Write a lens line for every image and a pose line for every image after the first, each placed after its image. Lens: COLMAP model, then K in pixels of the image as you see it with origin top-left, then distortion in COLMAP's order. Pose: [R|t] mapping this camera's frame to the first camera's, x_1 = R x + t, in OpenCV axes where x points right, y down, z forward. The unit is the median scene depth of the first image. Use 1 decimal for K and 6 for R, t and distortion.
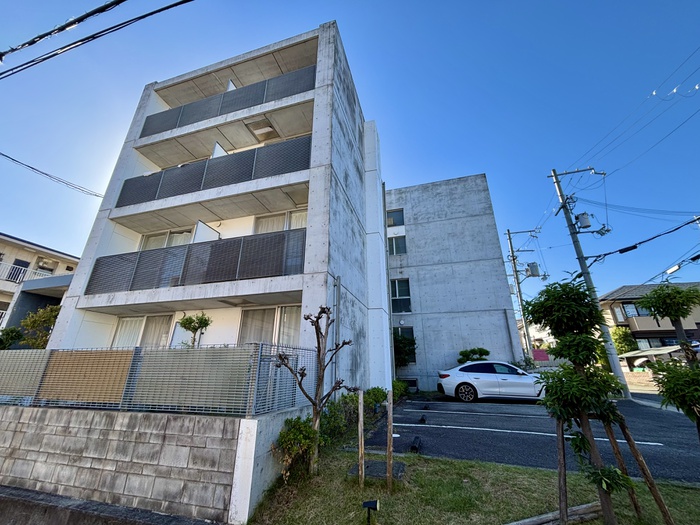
lens RADIAL K [[282.1, 0, 350.4], [0, 282.1, 258.8], [0, 0, 1]] dist [-0.001846, 0.001872]
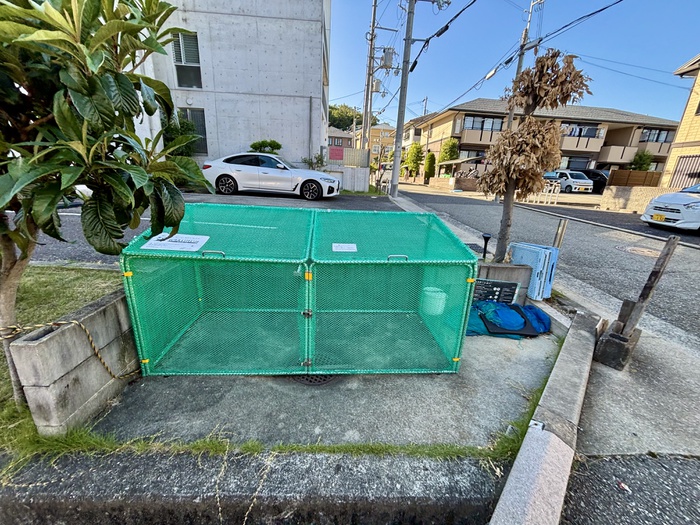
lens RADIAL K [[282.1, 0, 348.4], [0, 282.1, 261.1], [0, 0, 1]] dist [-0.001846, 0.001872]
pose [[0.945368, -0.054519, 0.321413, 0.319787], [-0.160501, 0.780318, 0.604437, 0.029288], [-0.283758, -0.623003, 0.728937, 0.034831]]
